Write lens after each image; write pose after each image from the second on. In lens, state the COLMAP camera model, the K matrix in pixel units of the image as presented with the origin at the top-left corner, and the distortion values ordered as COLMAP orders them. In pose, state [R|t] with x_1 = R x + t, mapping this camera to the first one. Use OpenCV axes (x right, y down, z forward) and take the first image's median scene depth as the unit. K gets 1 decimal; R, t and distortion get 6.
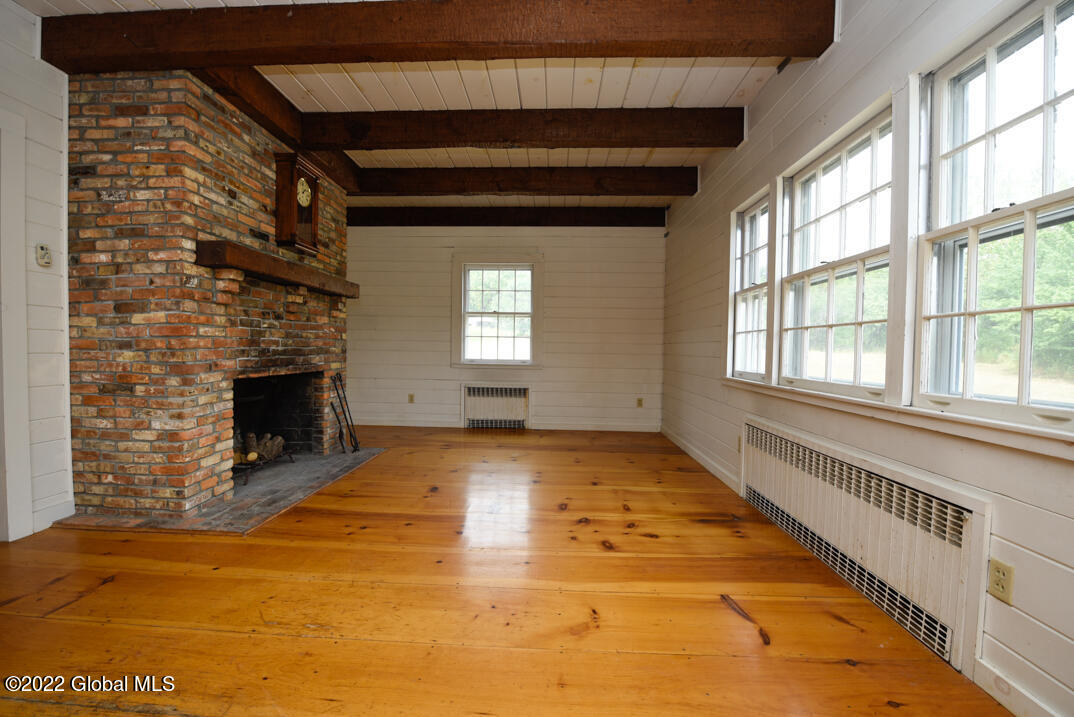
lens RADIAL K [[429.9, 0, 537.9], [0, 429.9, 362.3], [0, 0, 1]] dist [-0.016264, -0.001944]
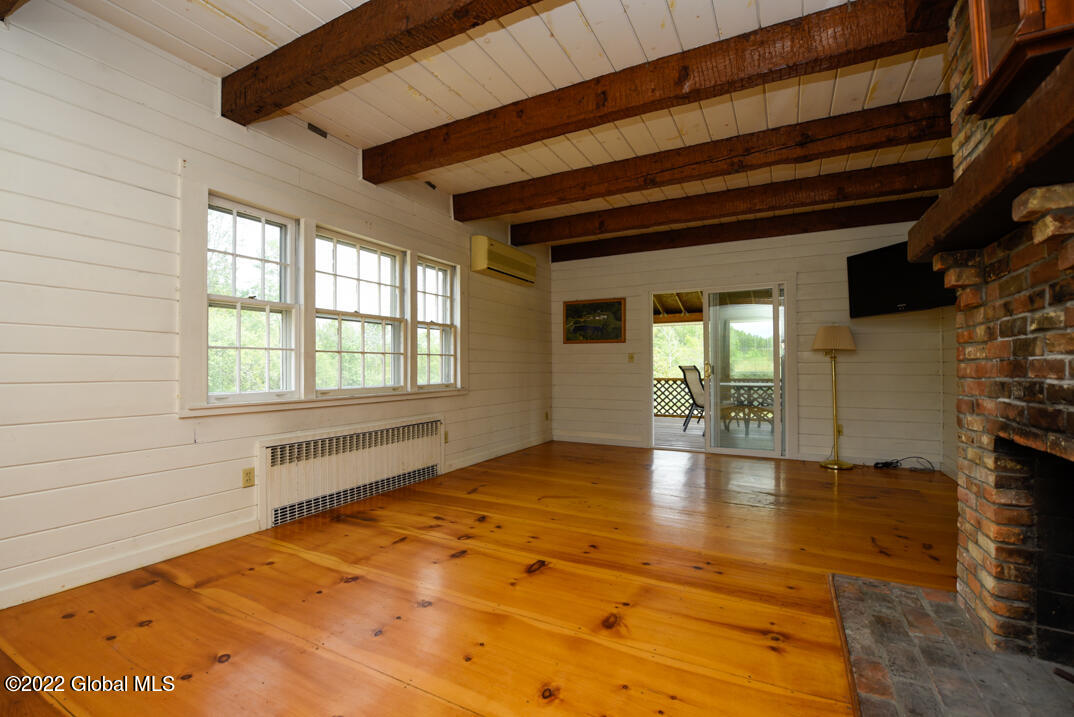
lens RADIAL K [[429.9, 0, 544.2], [0, 429.9, 352.7], [0, 0, 1]] dist [-0.016264, -0.001944]
pose [[-0.914589, 0.003813, 0.404368, -0.477776], [-0.001425, 0.999919, -0.012653, -0.042353], [-0.404383, -0.012148, -0.914509, 1.914983]]
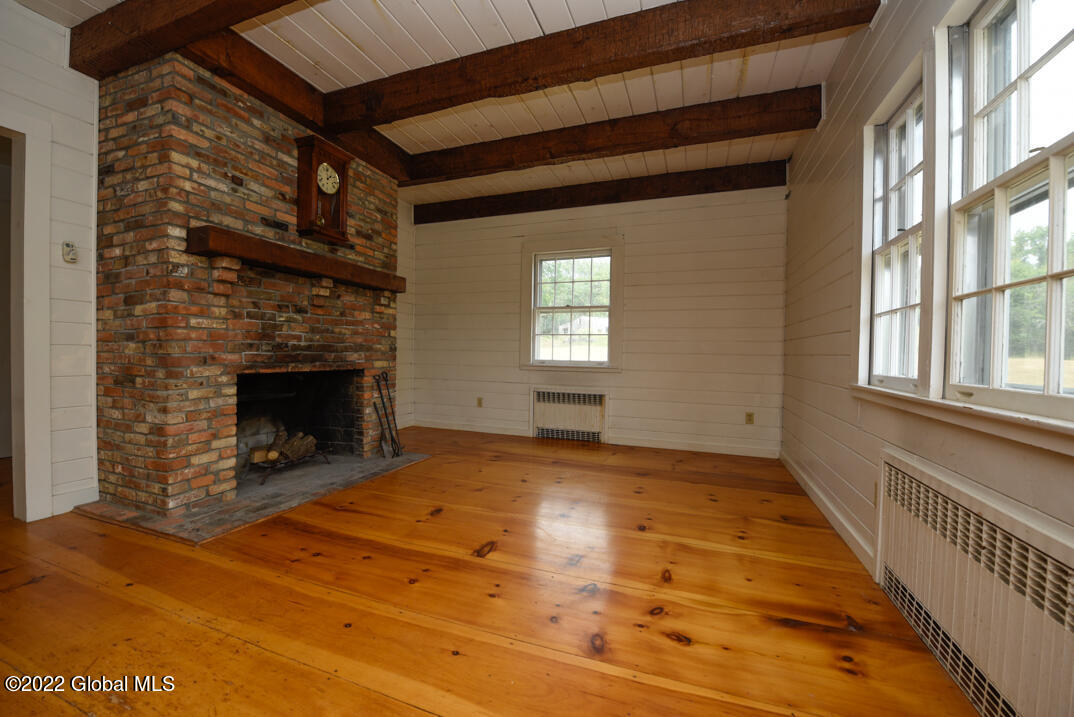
lens RADIAL K [[429.9, 0, 535.2], [0, 429.9, 362.2], [0, 0, 1]] dist [-0.016264, -0.001944]
pose [[0.949856, 0.007811, -0.312591, 0.245951], [-0.012582, 0.999833, -0.013251, 0.019918], [0.312435, 0.016519, 0.949795, 0.336623]]
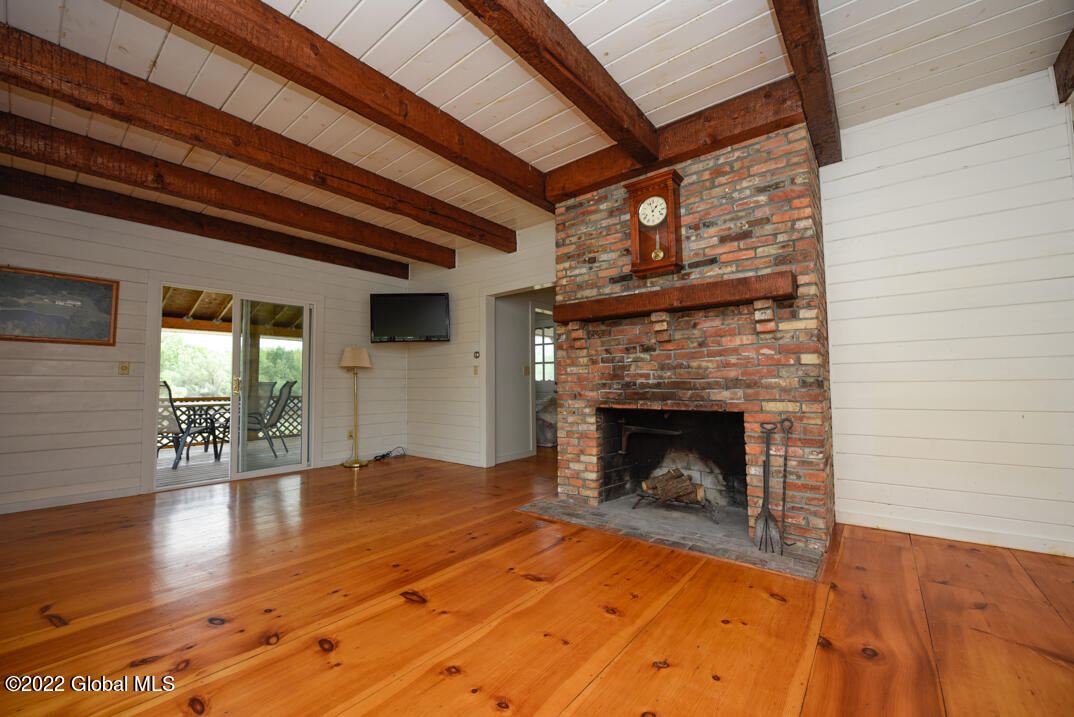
lens RADIAL K [[429.9, 0, 539.4], [0, 429.9, 360.1], [0, 0, 1]] dist [-0.016264, -0.001944]
pose [[-0.598171, -0.052110, -0.799672, 0.421935], [-0.023742, 0.998598, -0.047314, -0.037543], [0.801017, -0.009316, -0.598570, 1.805168]]
